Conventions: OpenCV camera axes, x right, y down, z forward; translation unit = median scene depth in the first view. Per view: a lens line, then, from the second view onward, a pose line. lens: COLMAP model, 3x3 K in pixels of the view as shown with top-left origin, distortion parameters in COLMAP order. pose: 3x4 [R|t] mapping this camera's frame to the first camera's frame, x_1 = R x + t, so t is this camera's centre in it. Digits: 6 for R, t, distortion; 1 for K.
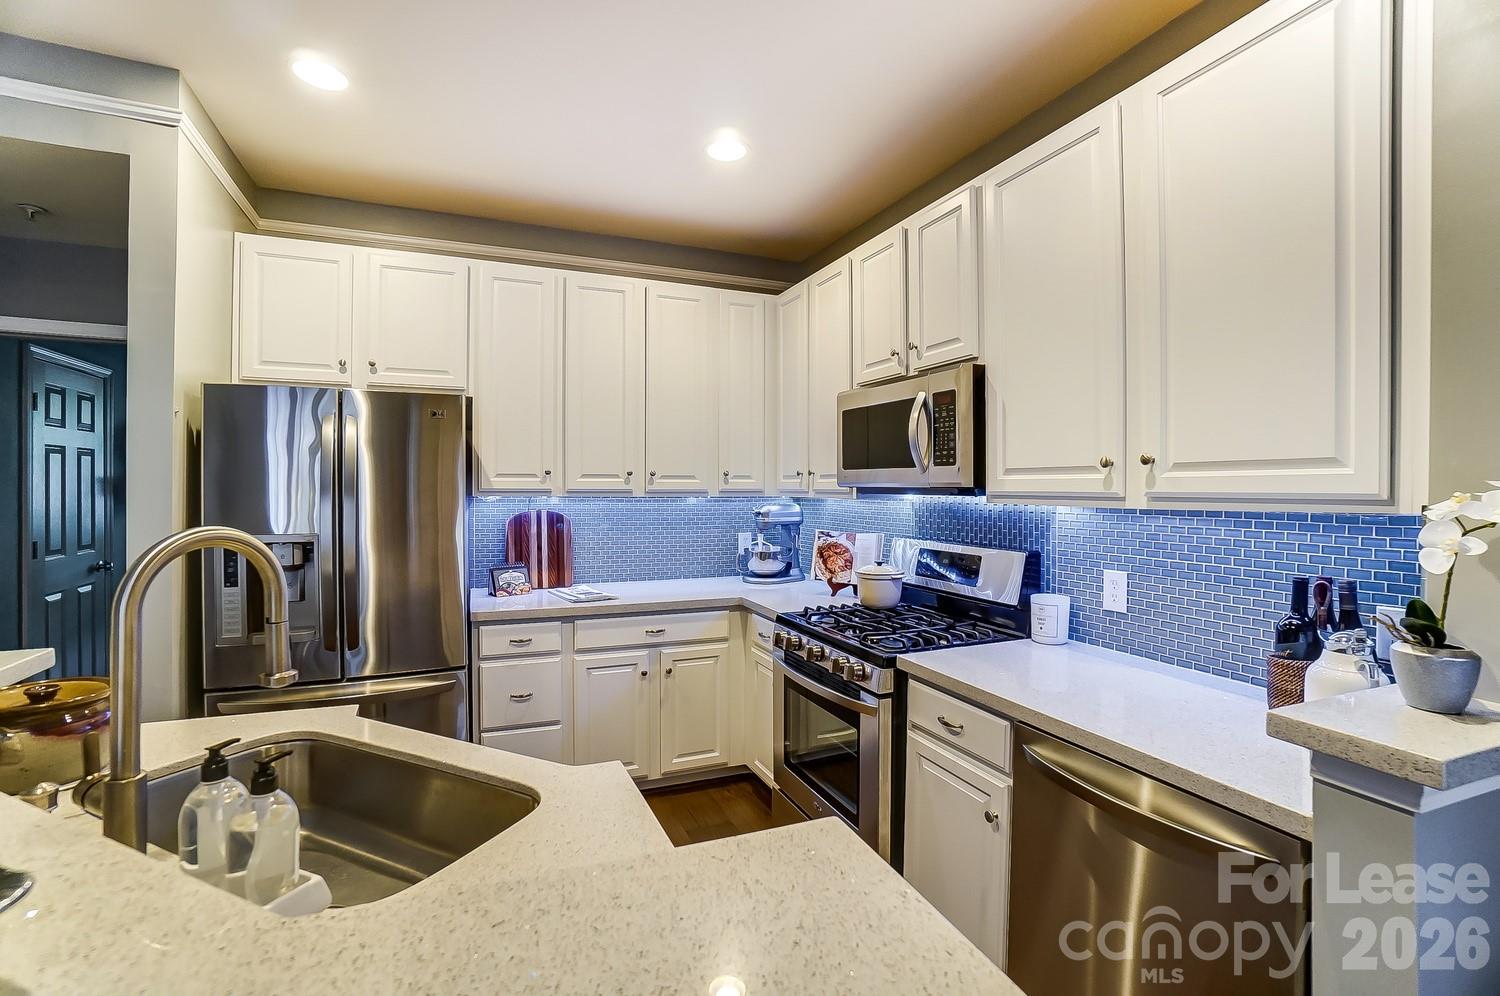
lens RADIAL K [[662.0, 0, 744.1], [0, 662.0, 495.5], [0, 0, 1]] dist [-0.072471, 0.027182]
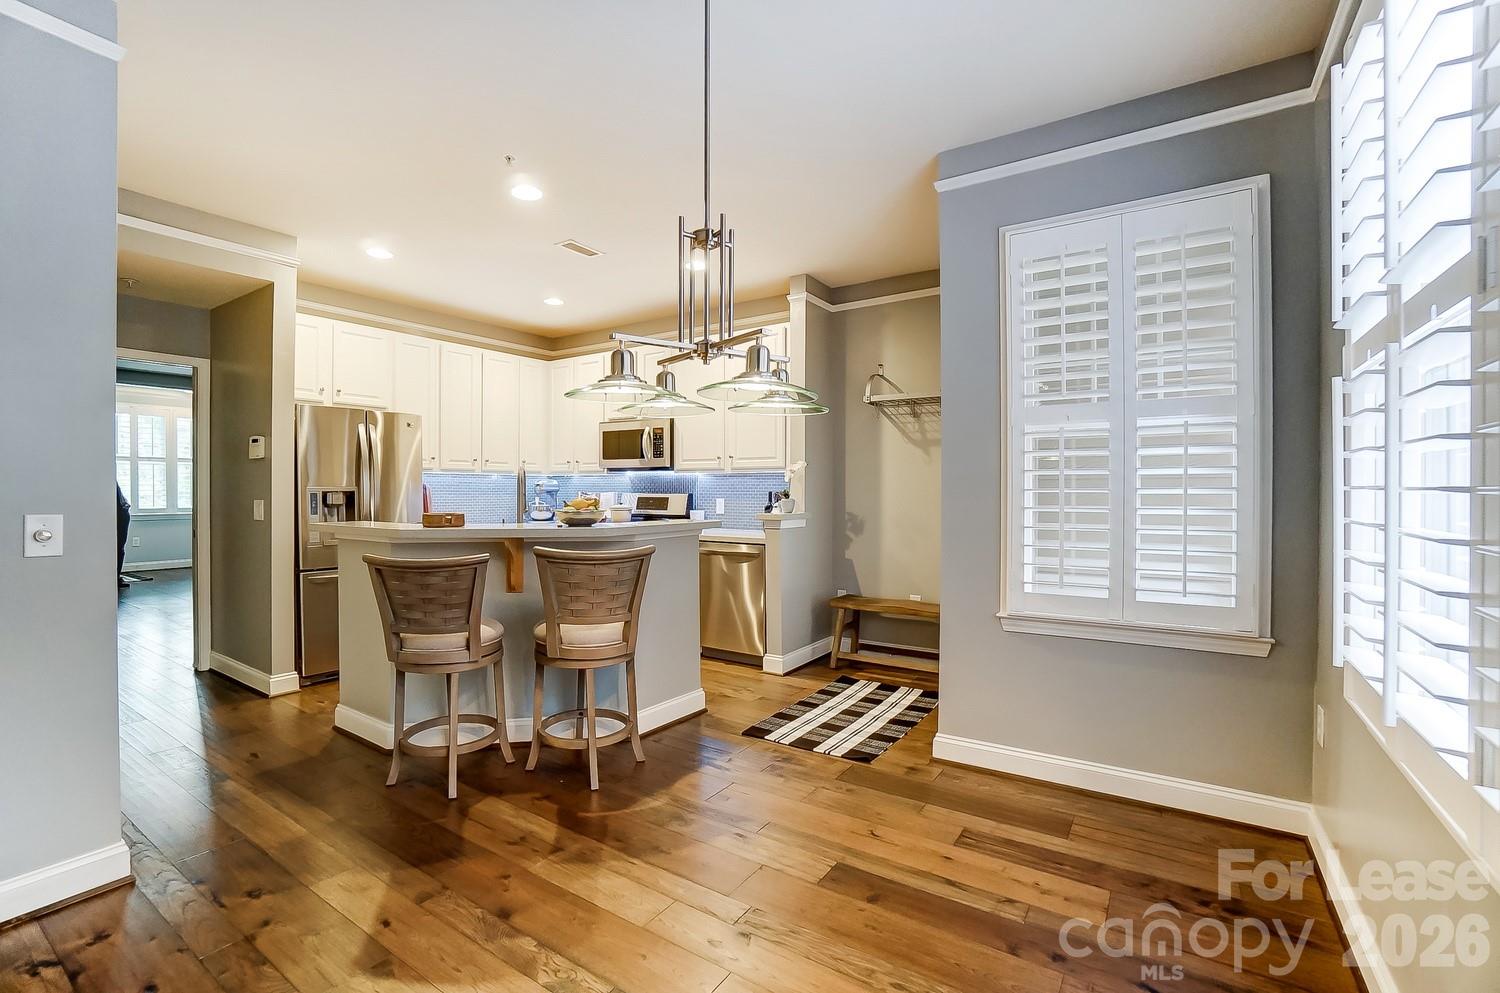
lens RADIAL K [[662.0, 0, 744.1], [0, 662.0, 494.0], [0, 0, 1]] dist [-0.072471, 0.027182]
pose [[0.834596, -0.004678, 0.550843, -0.713713], [0.006795, 0.999975, -0.001802, 0.086294], [-0.550821, 0.005247, 0.834607, -1.120358]]
